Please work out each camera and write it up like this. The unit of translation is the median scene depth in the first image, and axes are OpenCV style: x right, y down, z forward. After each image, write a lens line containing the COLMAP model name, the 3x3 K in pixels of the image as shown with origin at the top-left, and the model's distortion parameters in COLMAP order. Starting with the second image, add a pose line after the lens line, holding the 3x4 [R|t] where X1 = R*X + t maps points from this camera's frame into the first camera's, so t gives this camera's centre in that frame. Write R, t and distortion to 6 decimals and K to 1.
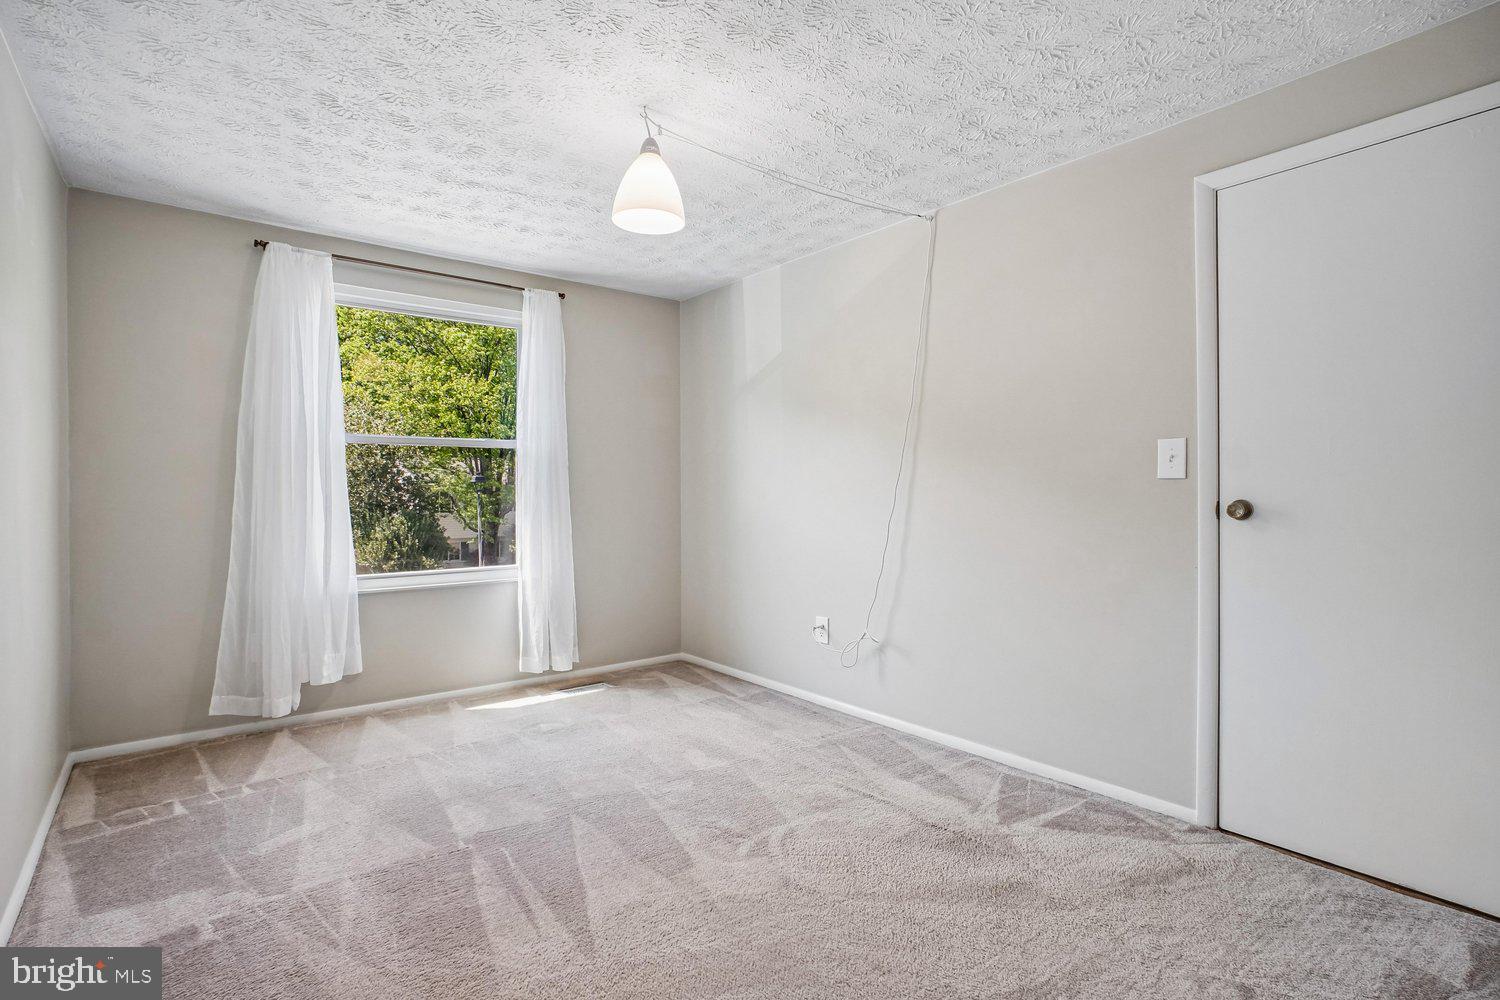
lens RADIAL K [[780.8, 0, 749.8], [0, 780.8, 506.2], [0, 0, 1]] dist [-0.002790, 0.012111]
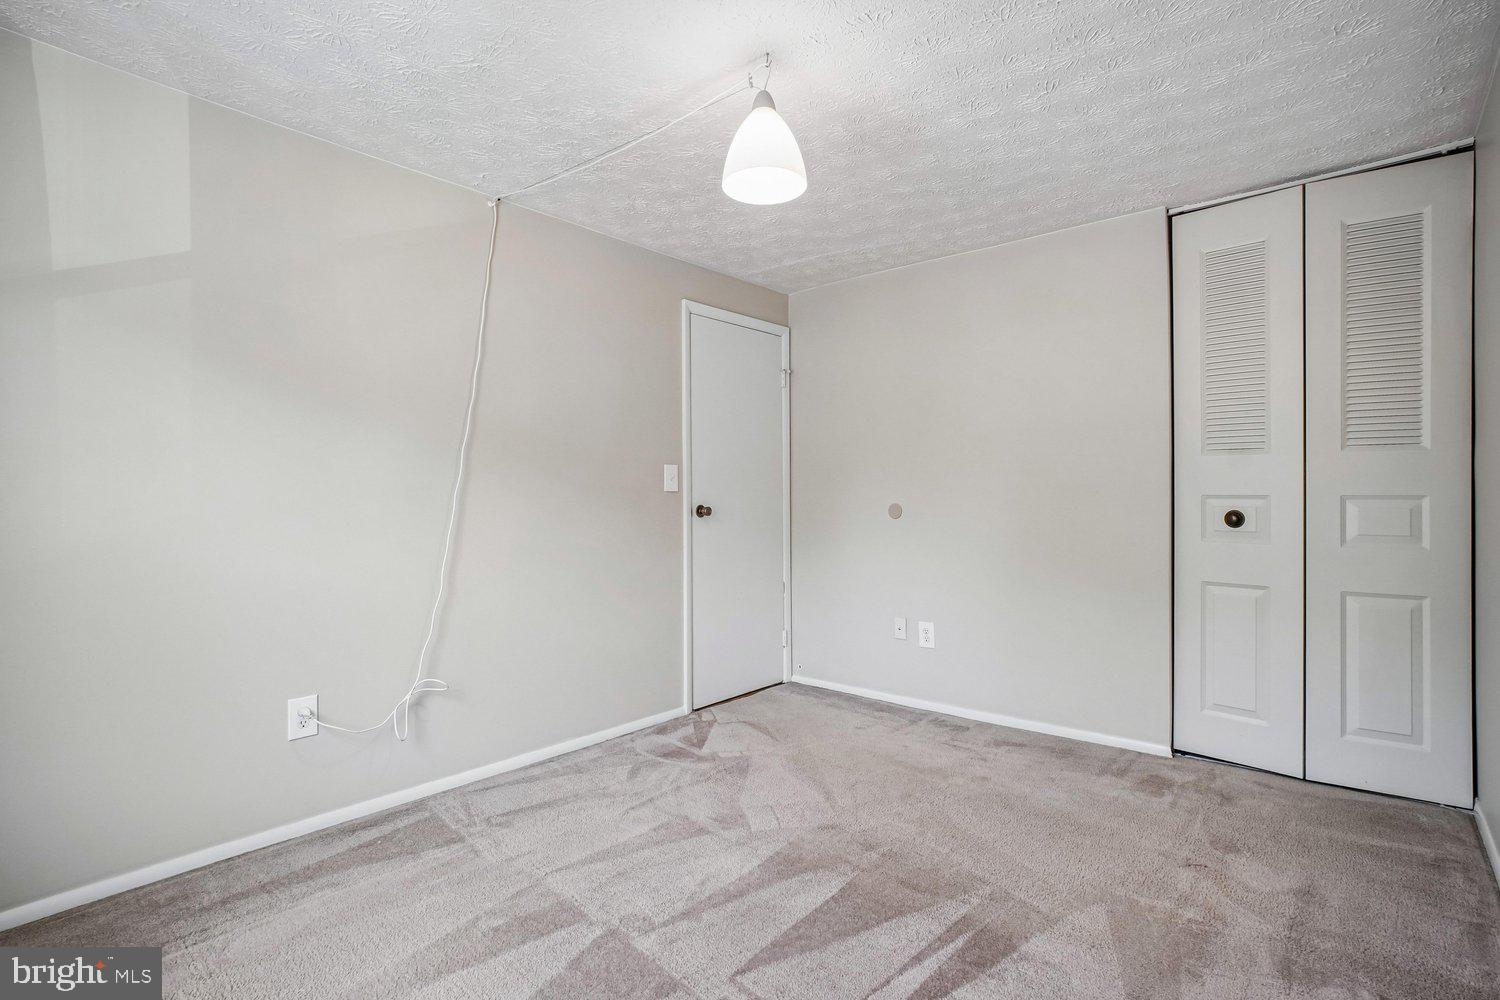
lens RADIAL K [[733.9, 0, 750.0], [0, 733.9, 500.0], [0, 0, 1]] dist [-0.042694, 0.025494]
pose [[-0.215414, -0.000701, 0.976523, -0.865385], [0.026116, 0.999638, 0.006479, -0.024539], [-0.976174, 0.026899, -0.215318, 1.163505]]
